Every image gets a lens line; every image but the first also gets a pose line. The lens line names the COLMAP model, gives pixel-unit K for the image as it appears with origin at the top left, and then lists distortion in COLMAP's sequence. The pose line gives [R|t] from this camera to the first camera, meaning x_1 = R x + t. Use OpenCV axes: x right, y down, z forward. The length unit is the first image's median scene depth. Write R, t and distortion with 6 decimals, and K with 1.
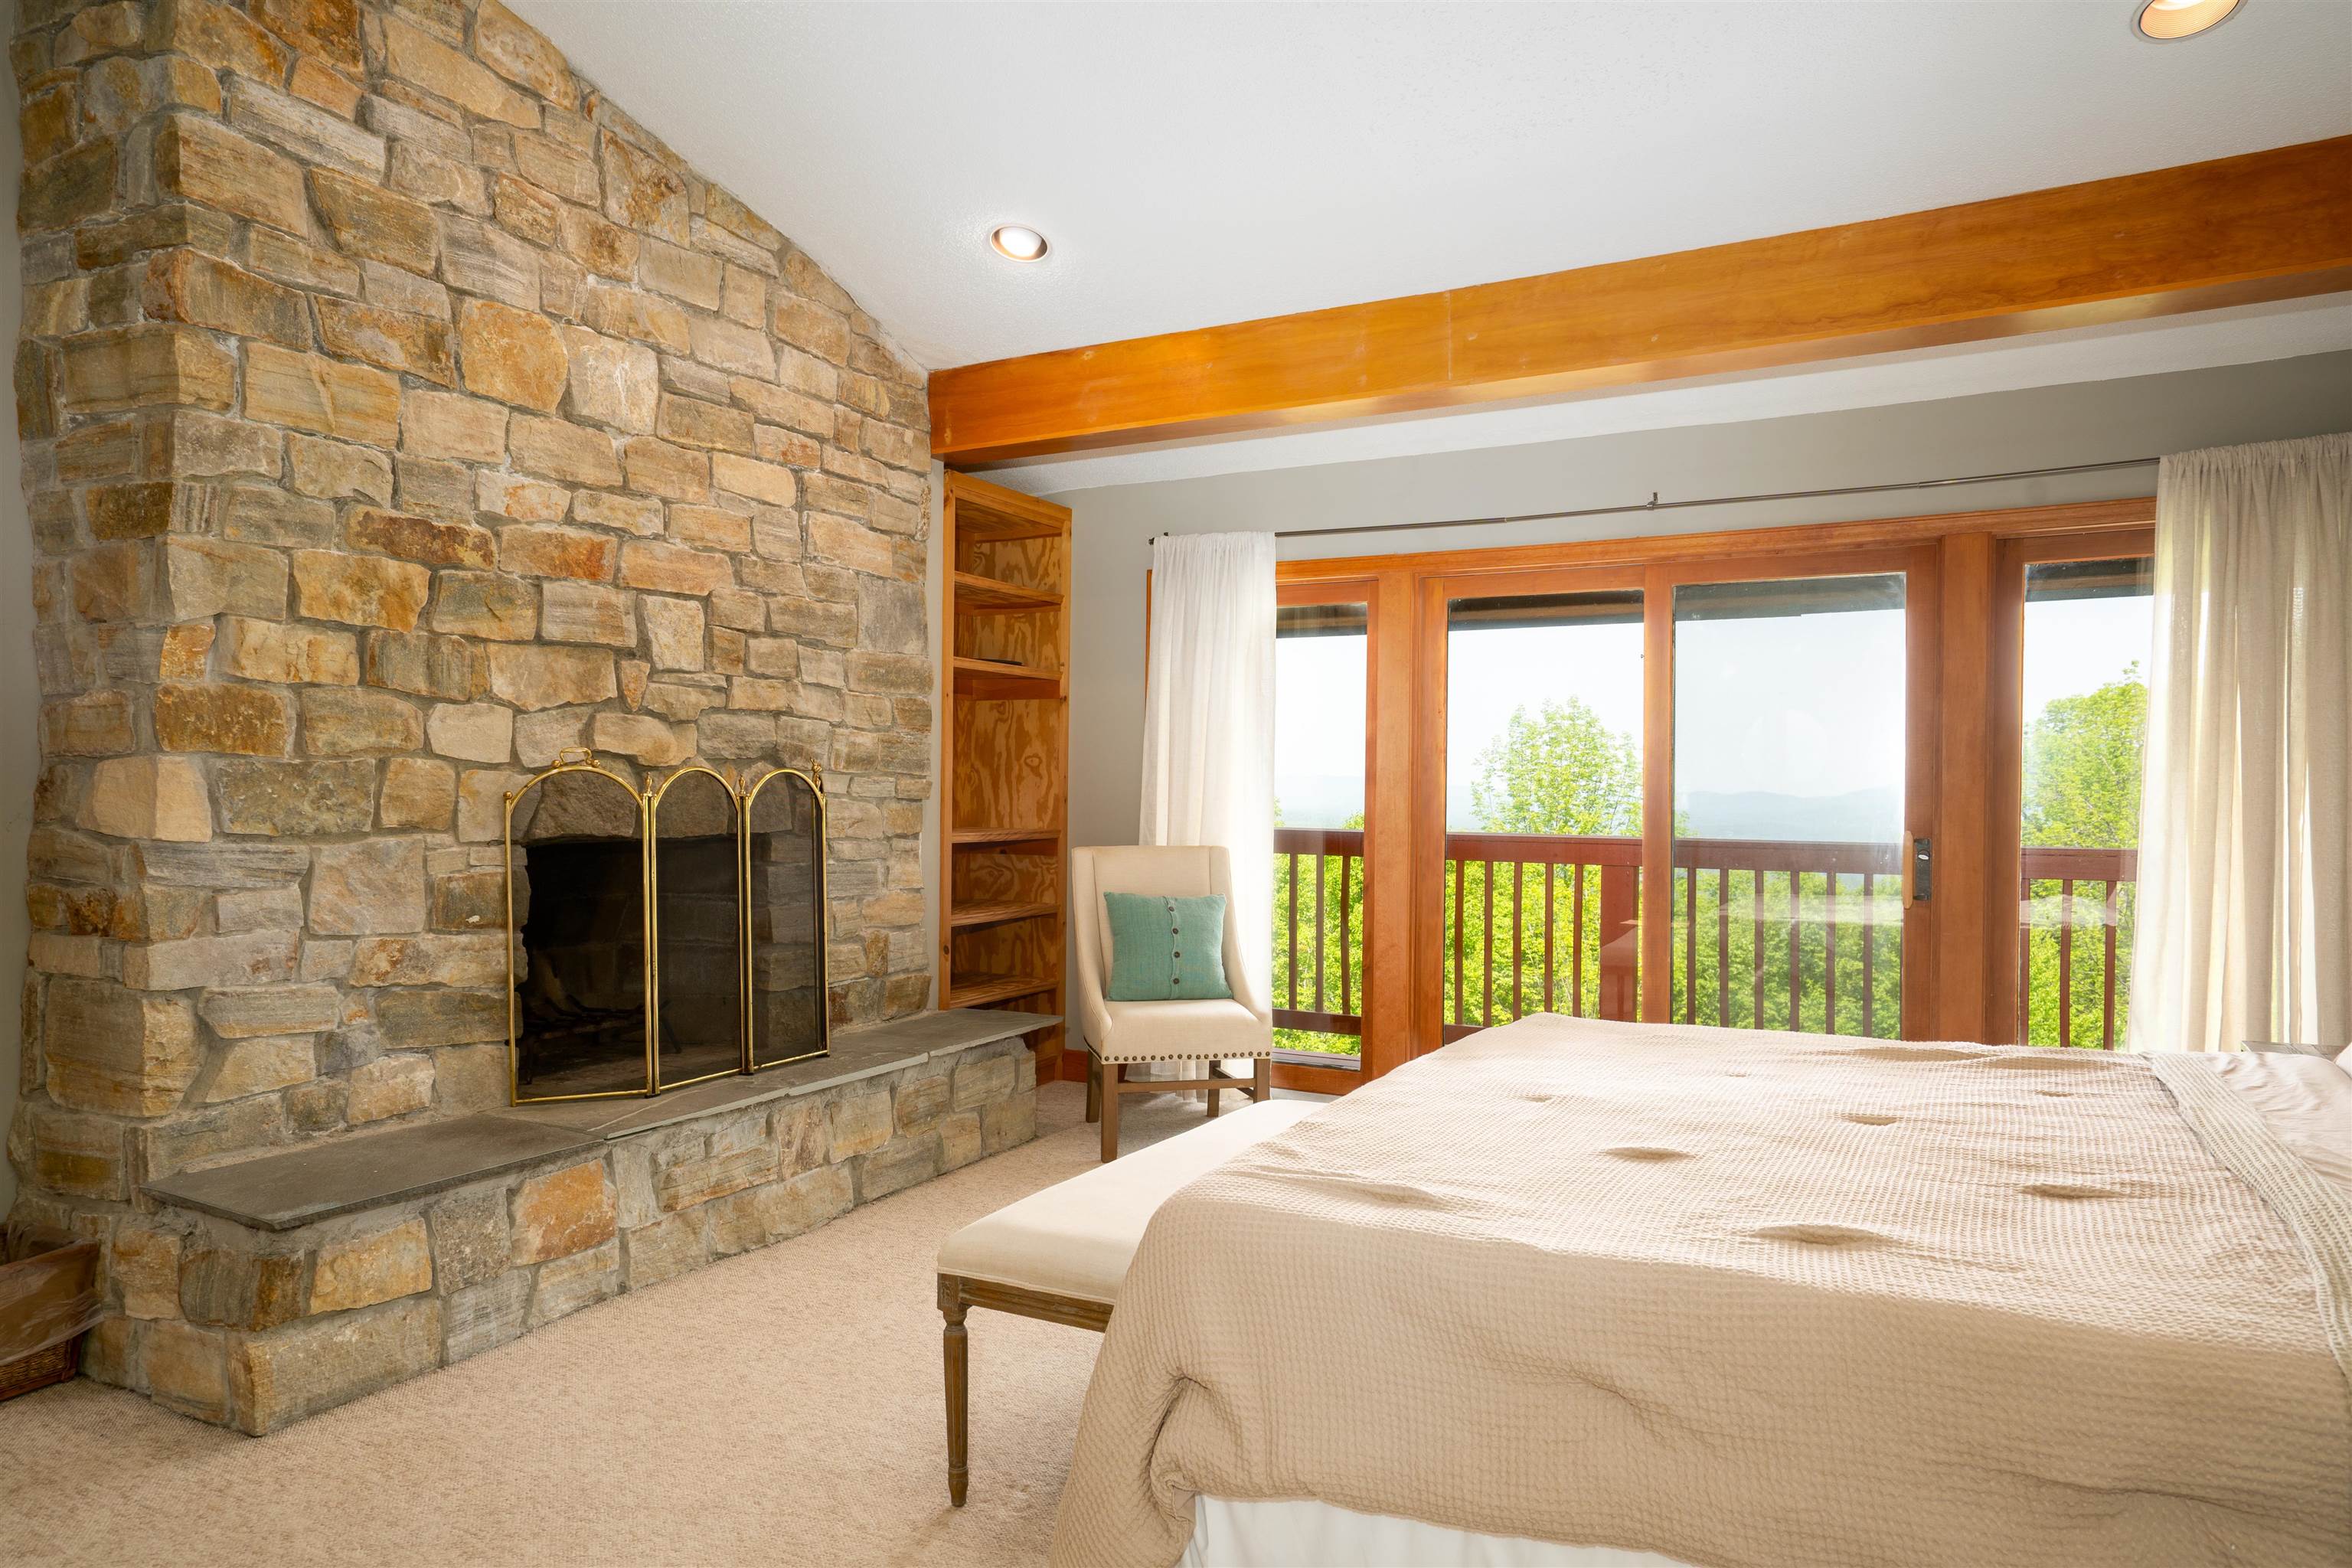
lens RADIAL K [[1498.9, 0, 1180.1], [0, 1498.9, 792.3], [0, 0, 1]] dist [-0.008476, 0.013918]
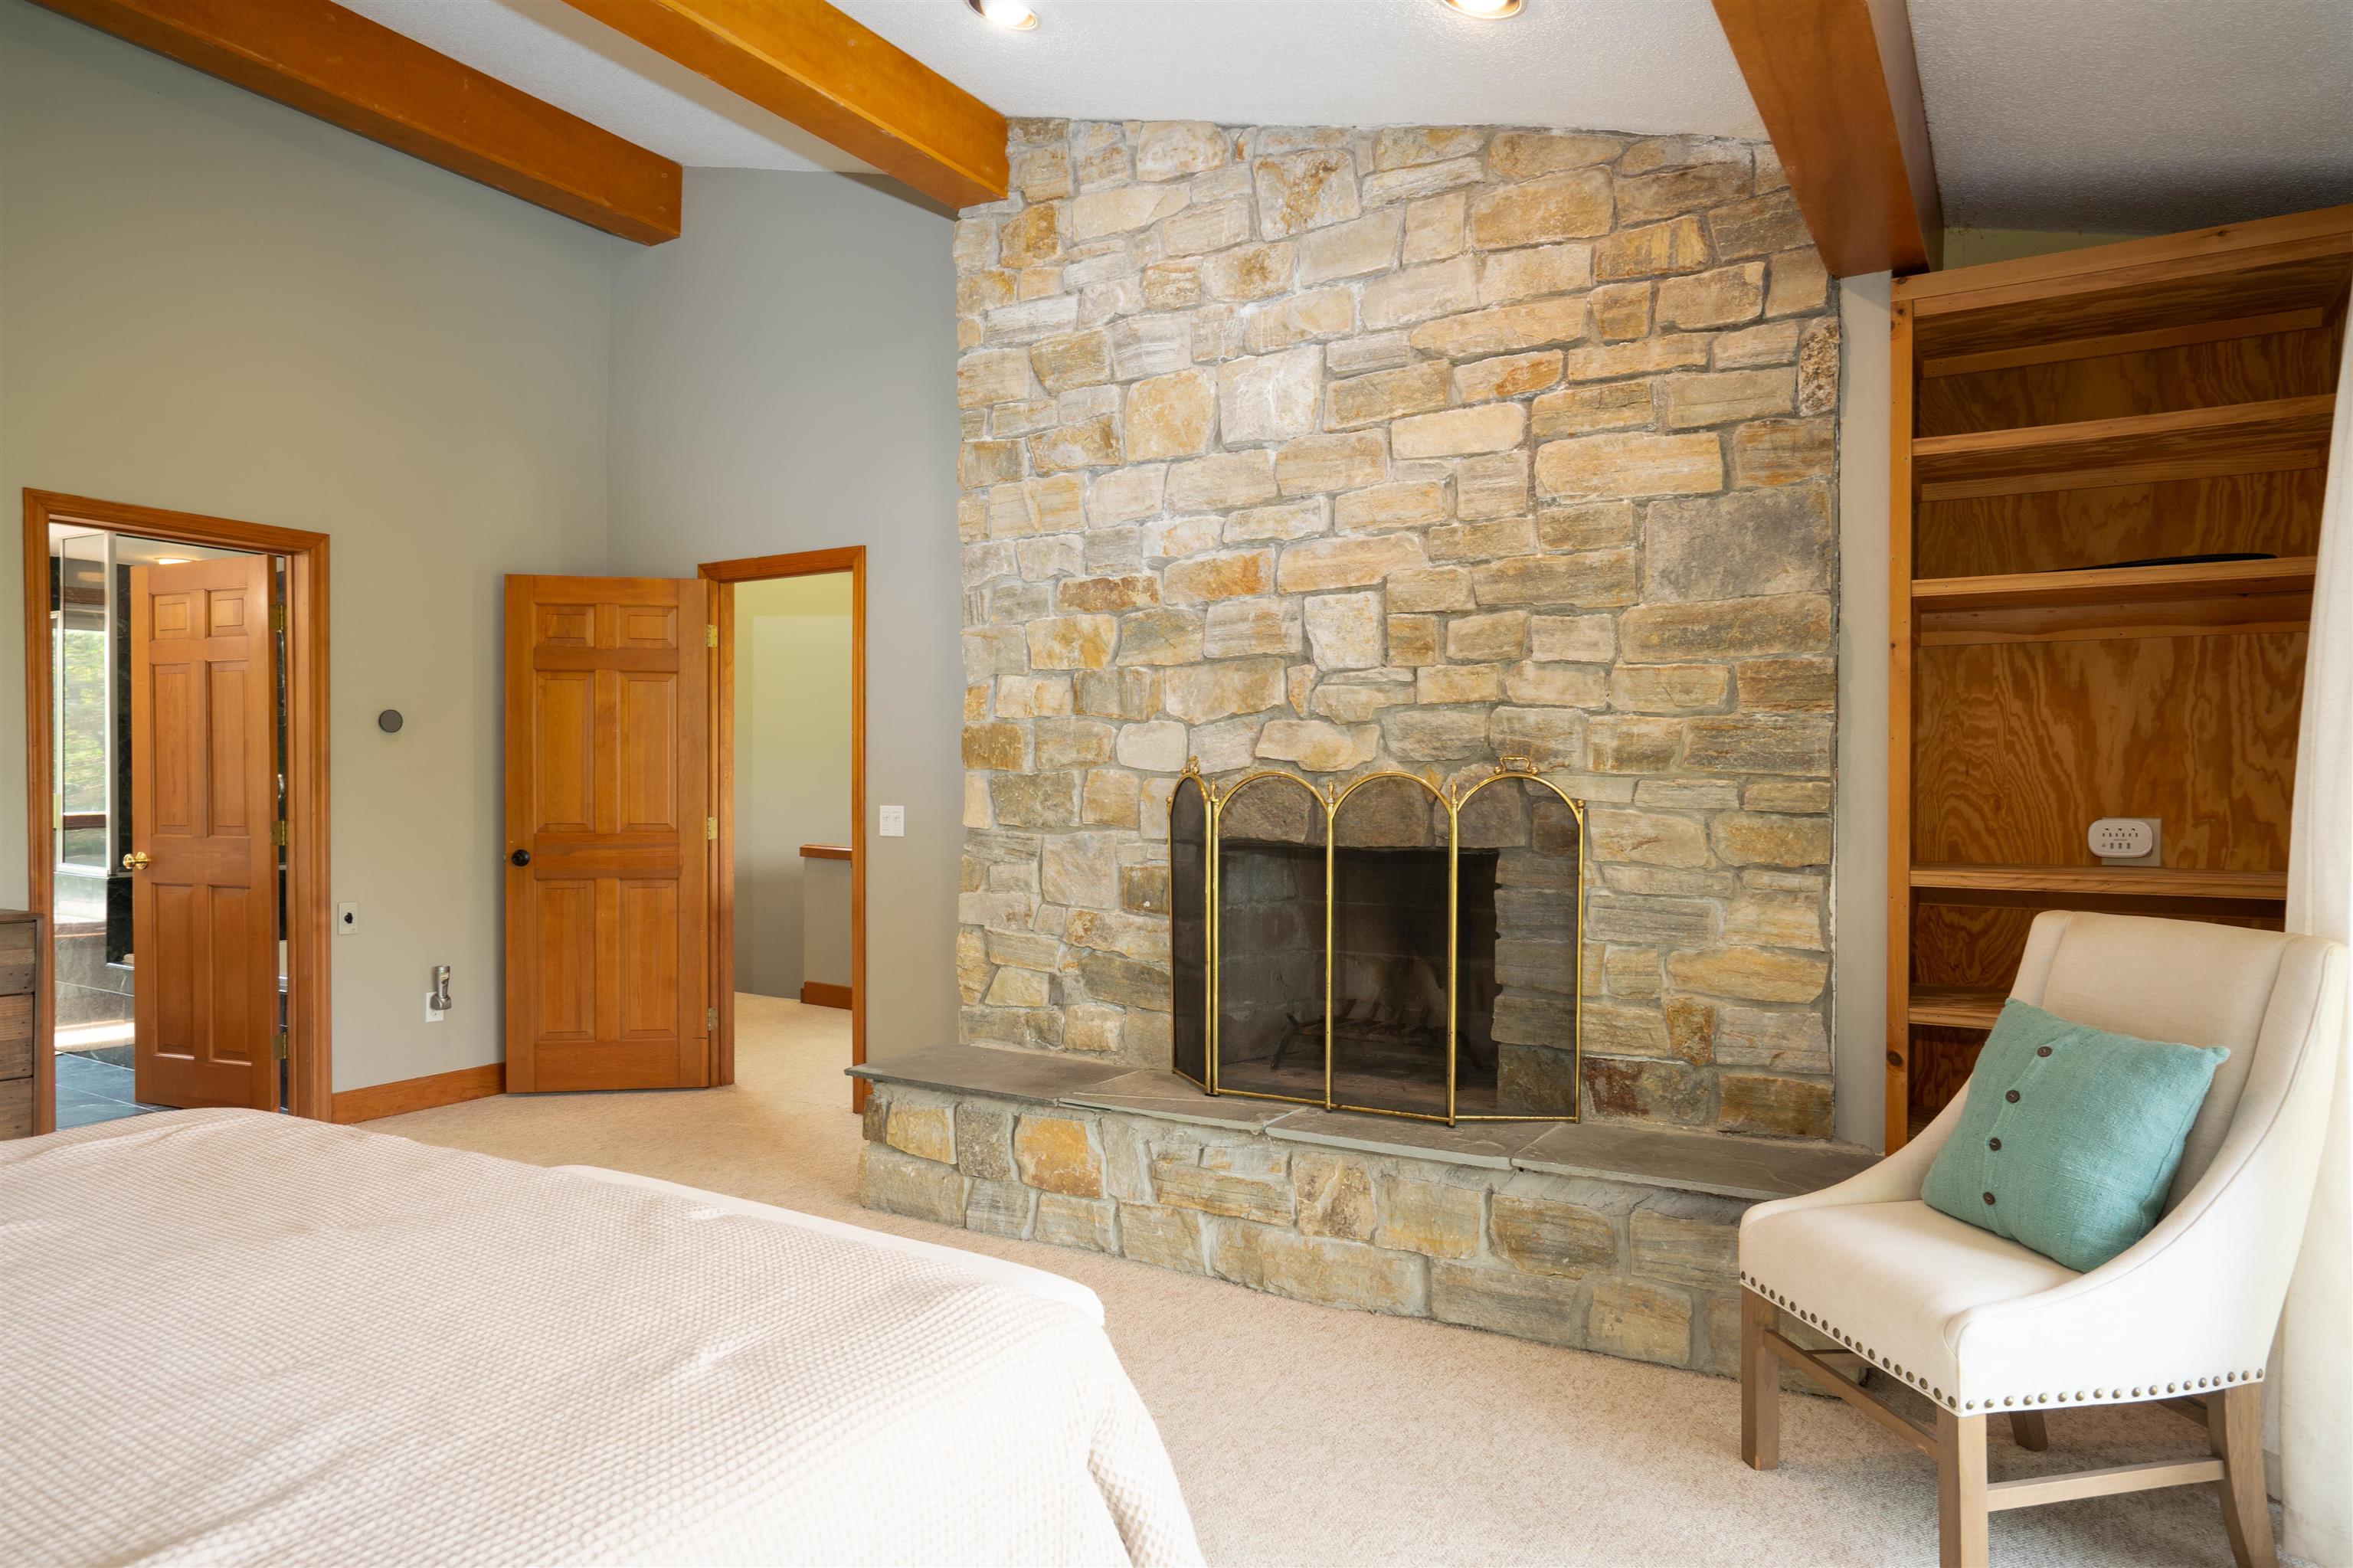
lens RADIAL K [[1499.6, 0, 1174.4], [0, 1499.6, 791.6], [0, 0, 1]] dist [-0.008476, 0.013918]
pose [[-0.072906, -0.003011, -0.997334, 0.648449], [-0.007719, 0.999967, -0.002455, -0.001205], [0.997309, 0.007520, -0.072927, 1.013320]]
